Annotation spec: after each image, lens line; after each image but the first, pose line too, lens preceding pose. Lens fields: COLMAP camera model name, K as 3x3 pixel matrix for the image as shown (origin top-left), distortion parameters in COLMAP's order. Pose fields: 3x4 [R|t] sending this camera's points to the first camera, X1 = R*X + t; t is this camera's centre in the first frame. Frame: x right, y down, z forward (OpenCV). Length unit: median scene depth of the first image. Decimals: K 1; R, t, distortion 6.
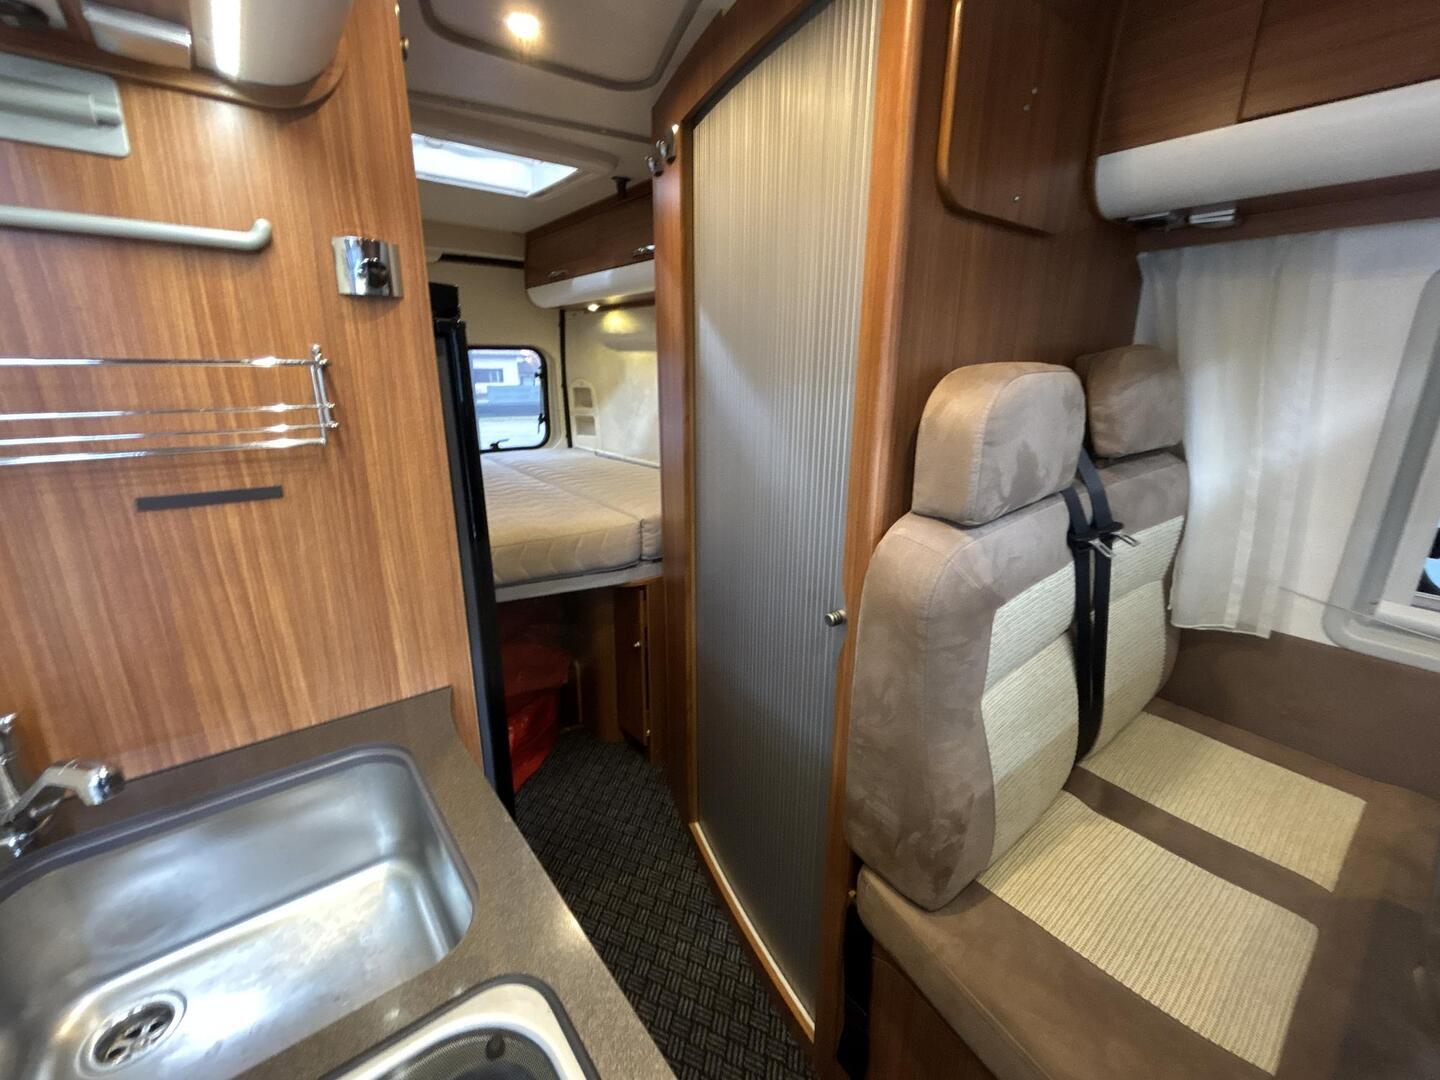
lens RADIAL K [[598.6, 0, 720.0], [0, 598.6, 540.0], [0, 0, 1]] dist [-0.000132, -0.000645]
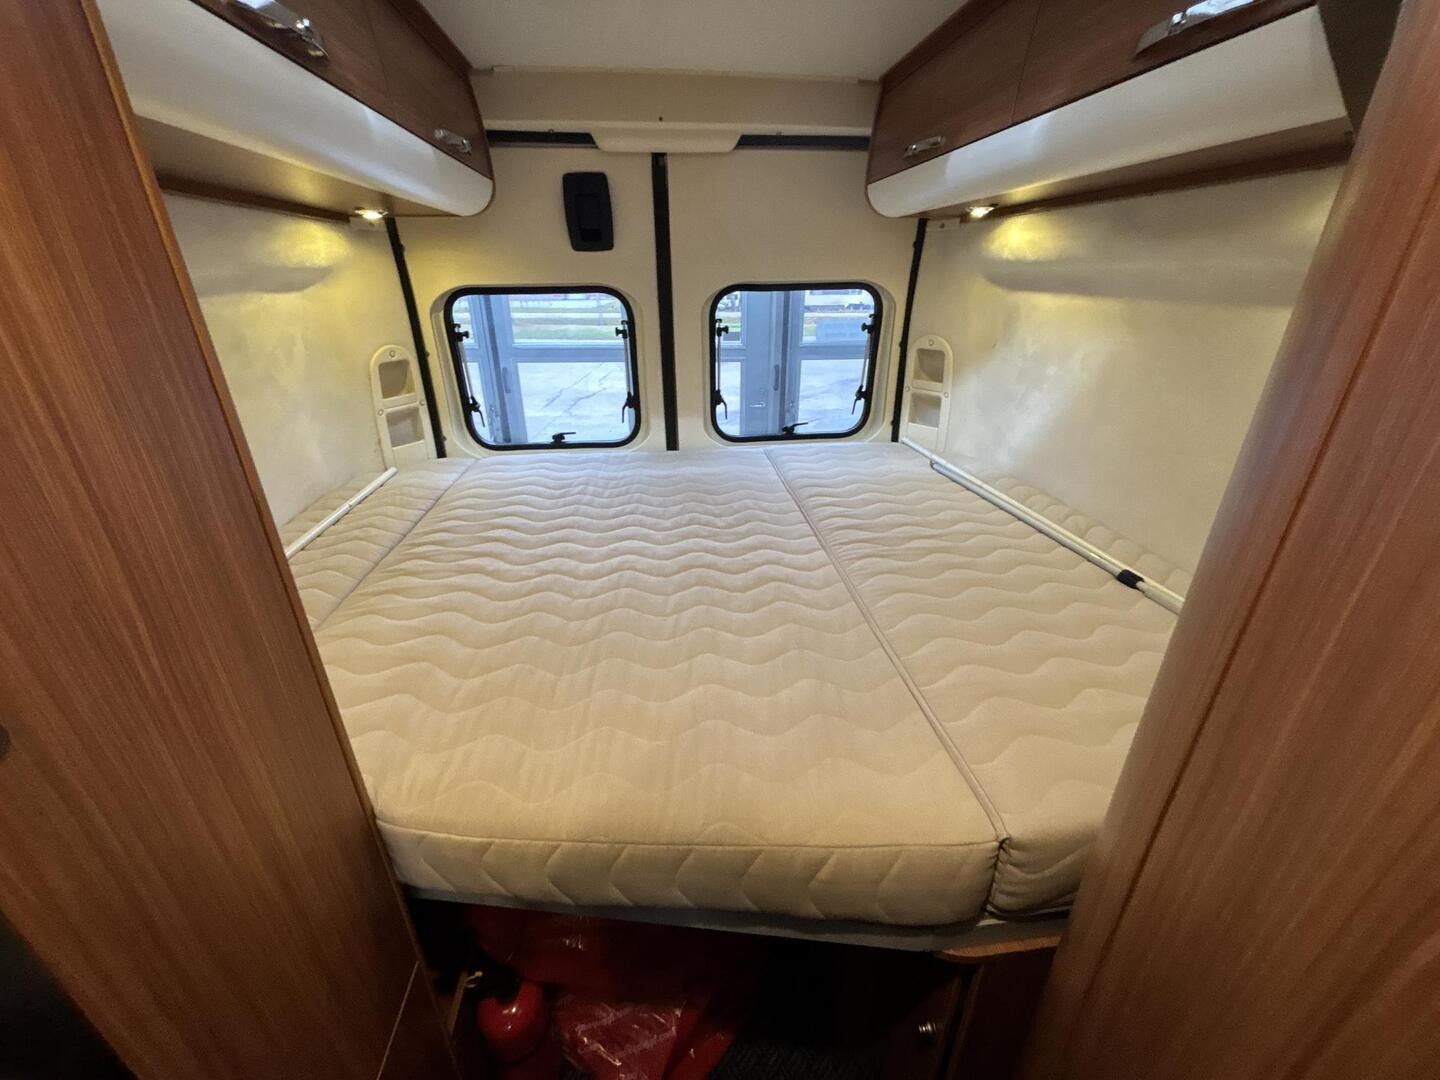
lens RADIAL K [[578.5, 0, 712.0], [0, 578.5, 543.3], [0, 0, 1]] dist [0.000592, -0.000082]
pose [[0.842458, 0.211237, -0.495624, -0.092689], [-0.133924, 0.973165, 0.187123, -0.159353], [0.521851, -0.091268, 0.848140, 0.398388]]
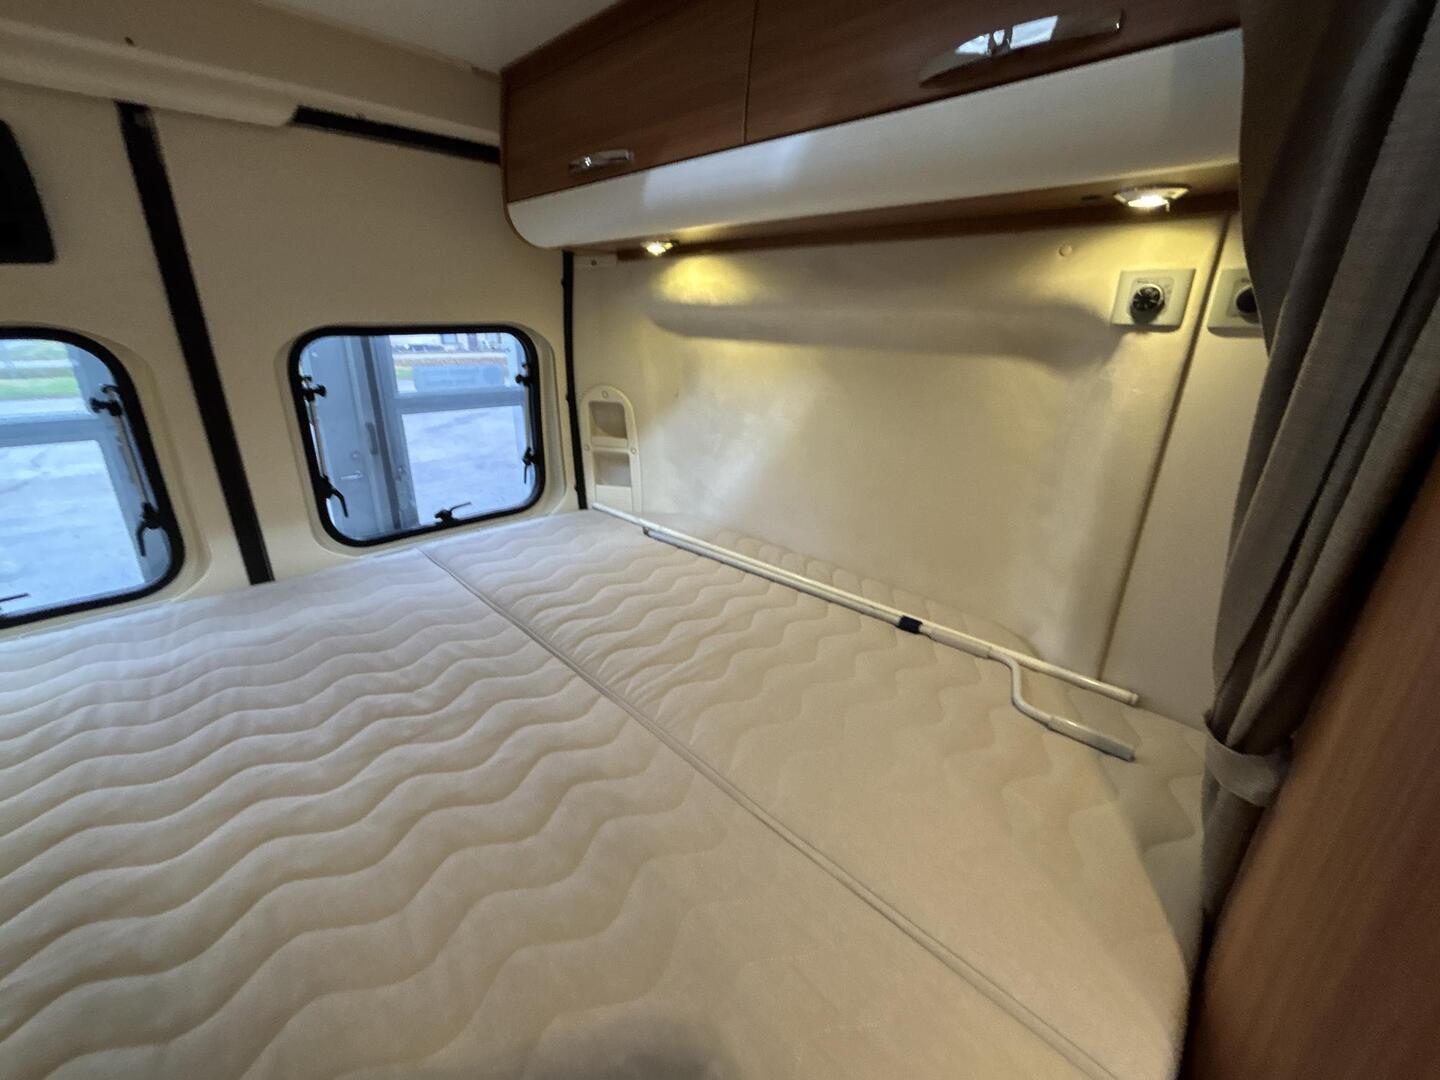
lens RADIAL K [[598.6, 0, 720.0], [0, 598.6, 540.0], [0, 0, 1]] dist [-0.000132, -0.000645]
pose [[0.994511, -0.032168, 0.099560, -0.210734], [0.024569, 0.996757, 0.076626, -0.191322], [-0.101702, -0.073760, 0.992077, 0.501794]]
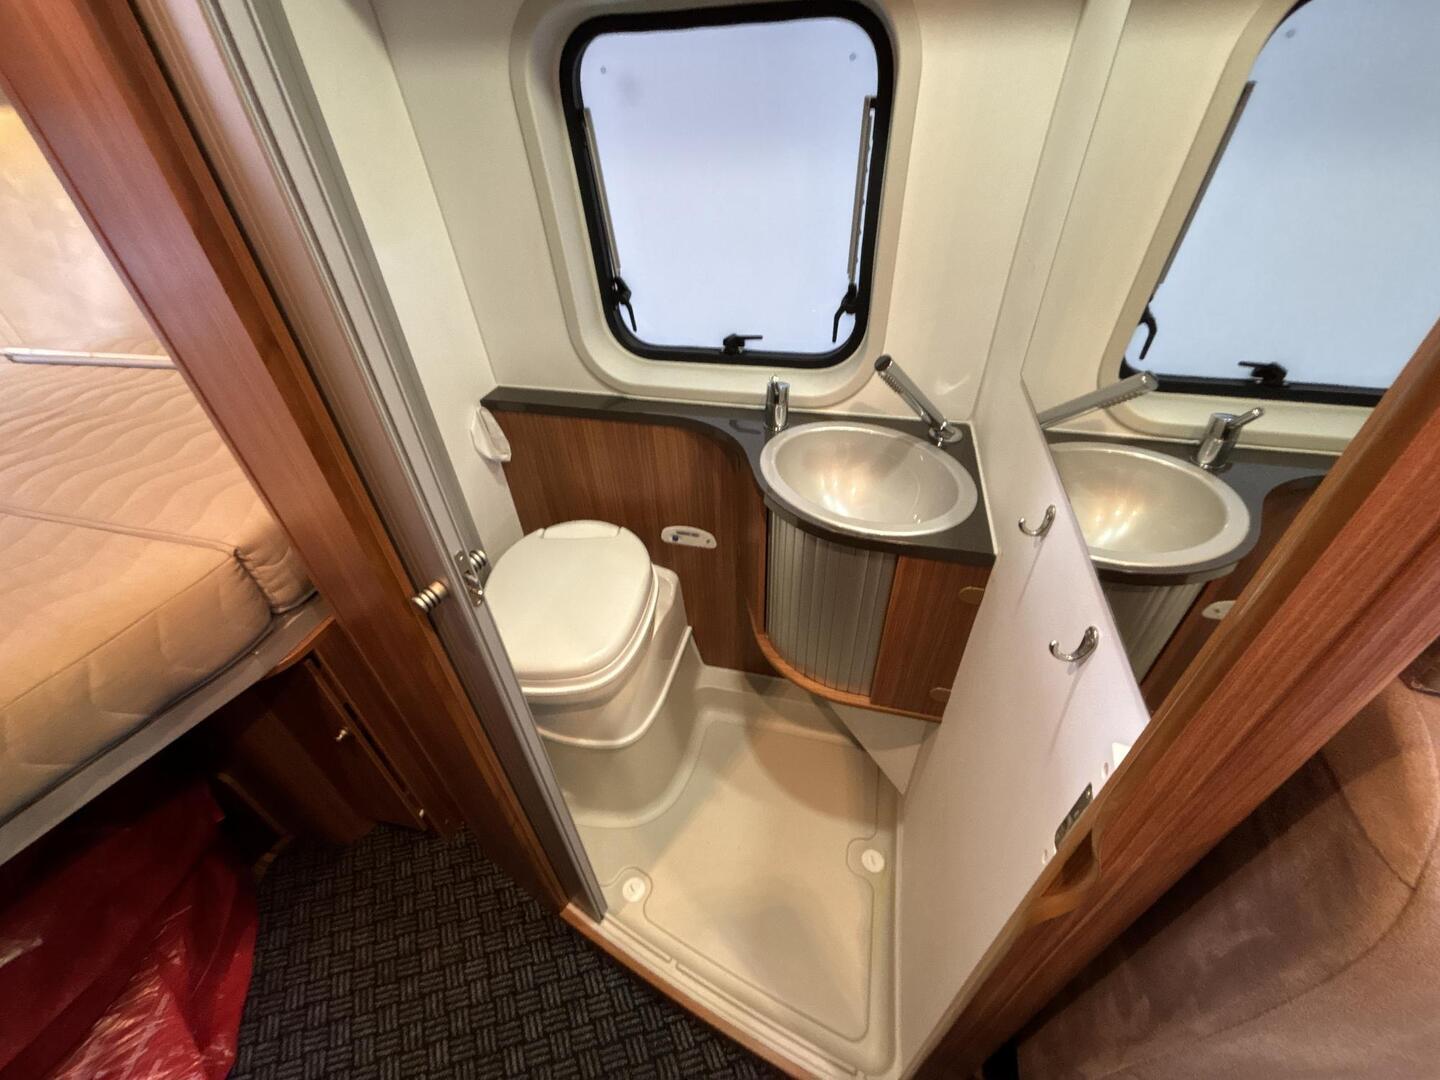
lens RADIAL K [[582.7, 0, 709.3], [0, 582.7, 536.5], [0, 0, 1]] dist [-0.001207, -0.000239]
pose [[0.797432, -0.402817, 0.449266, -0.023946], [0.215070, 0.885388, 0.412107, -0.094220], [-0.563779, -0.232004, 0.792671, 0.283708]]
